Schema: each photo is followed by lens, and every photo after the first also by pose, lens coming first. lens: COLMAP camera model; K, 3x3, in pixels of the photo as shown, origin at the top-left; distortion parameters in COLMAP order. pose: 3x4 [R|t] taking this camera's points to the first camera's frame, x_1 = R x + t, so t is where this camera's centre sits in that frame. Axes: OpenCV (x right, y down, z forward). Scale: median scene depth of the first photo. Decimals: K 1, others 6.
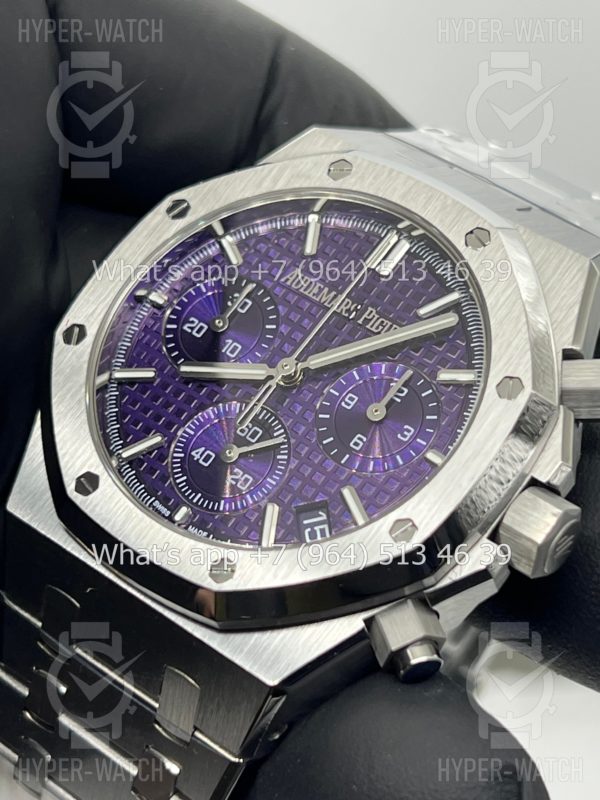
lens RADIAL K [[1892.8, 0, 305.2], [0, 1892.8, 400.8], [0, 0, 1]] dist [0.267102, 0.000000]
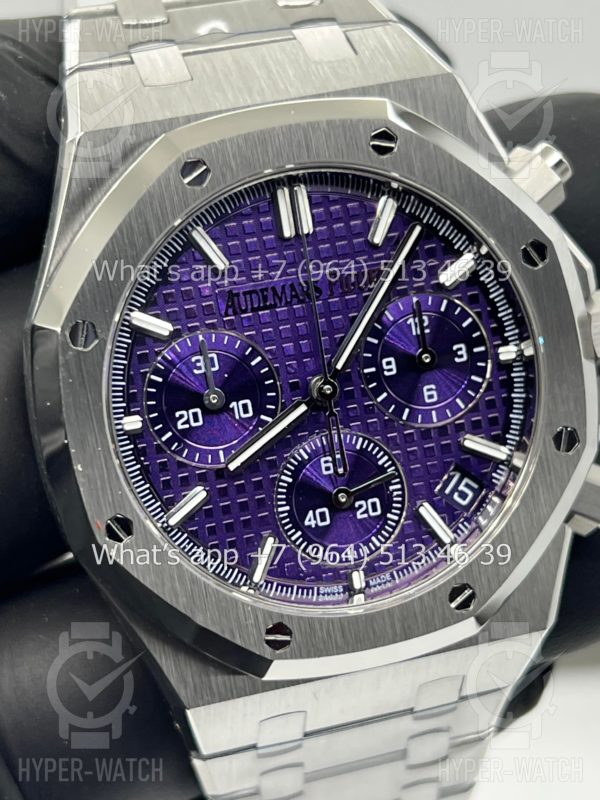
lens RADIAL K [[1892.8, 0, 297.3], [0, 1892.8, 400.5], [0, 0, 1]] dist [0.267102, 0.000000]
pose [[0.595557, -0.726846, 0.342063, -0.335472], [0.463964, 0.658841, 0.592170, -0.563019], [-0.655781, -0.193966, 0.729608, 0.340997]]
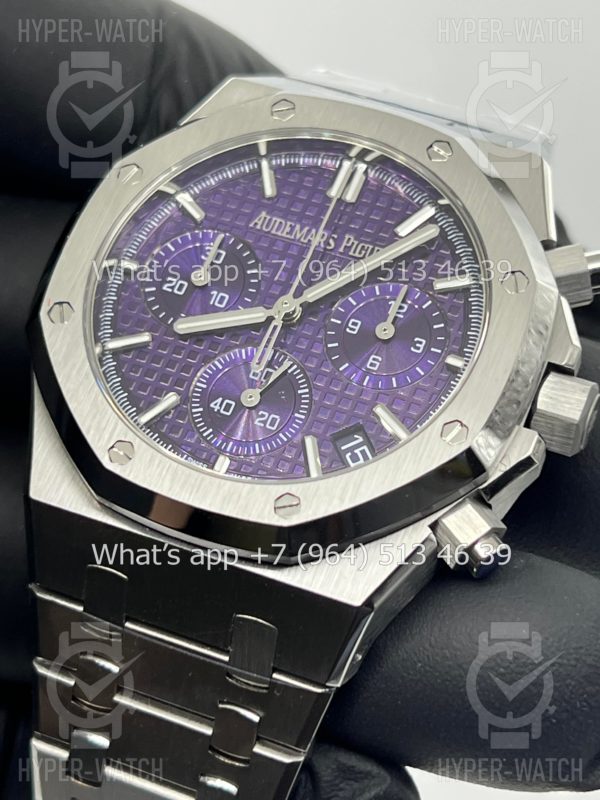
lens RADIAL K [[1892.8, 0, 302.2], [0, 1892.8, 401.7], [0, 0, 1]] dist [0.267102, 0.000000]
pose [[0.958495, -0.182094, 0.219383, -0.233472], [0.185181, 0.982682, 0.006591, 0.028137], [-0.216784, 0.034308, 0.975617, 0.011756]]
